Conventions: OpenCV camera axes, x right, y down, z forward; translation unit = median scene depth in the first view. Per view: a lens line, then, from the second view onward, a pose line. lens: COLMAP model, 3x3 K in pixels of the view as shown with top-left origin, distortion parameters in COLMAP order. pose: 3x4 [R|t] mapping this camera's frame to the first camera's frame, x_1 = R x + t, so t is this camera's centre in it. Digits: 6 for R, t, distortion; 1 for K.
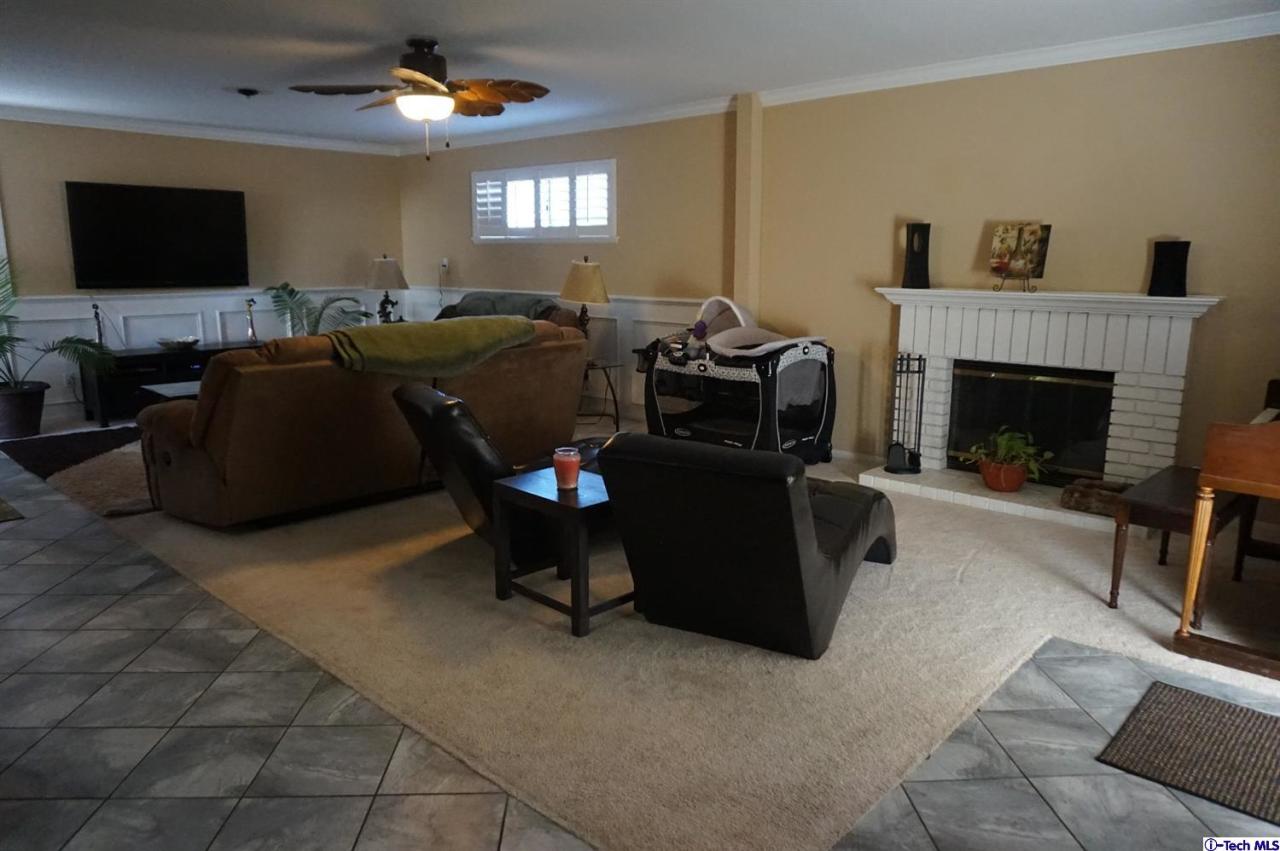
lens RADIAL K [[854.9, 0, 645.5], [0, 854.9, 421.1], [0, 0, 1]] dist [-0.022616, 0.006546]
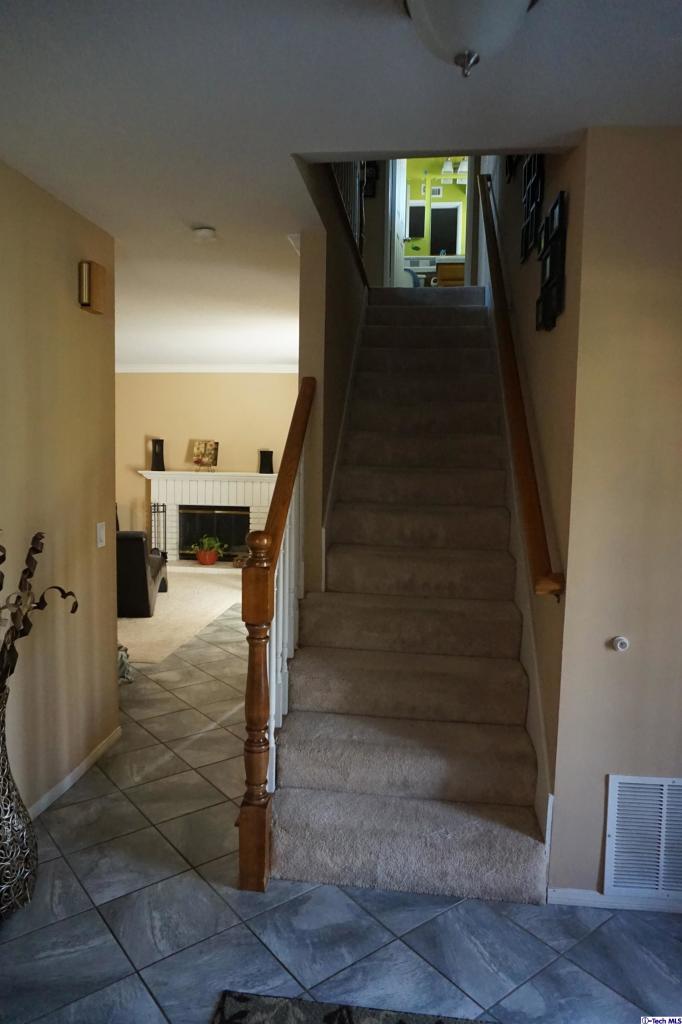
lens RADIAL K [[683.9, 0, 343.3], [0, 683.9, 511.4], [0, 0, 1]] dist [-0.022616, 0.006546]
pose [[0.804722, -0.033687, 0.592695, -0.309910], [0.093317, 0.993155, -0.070251, 0.099470], [-0.586271, 0.111841, 0.802358, -0.574560]]
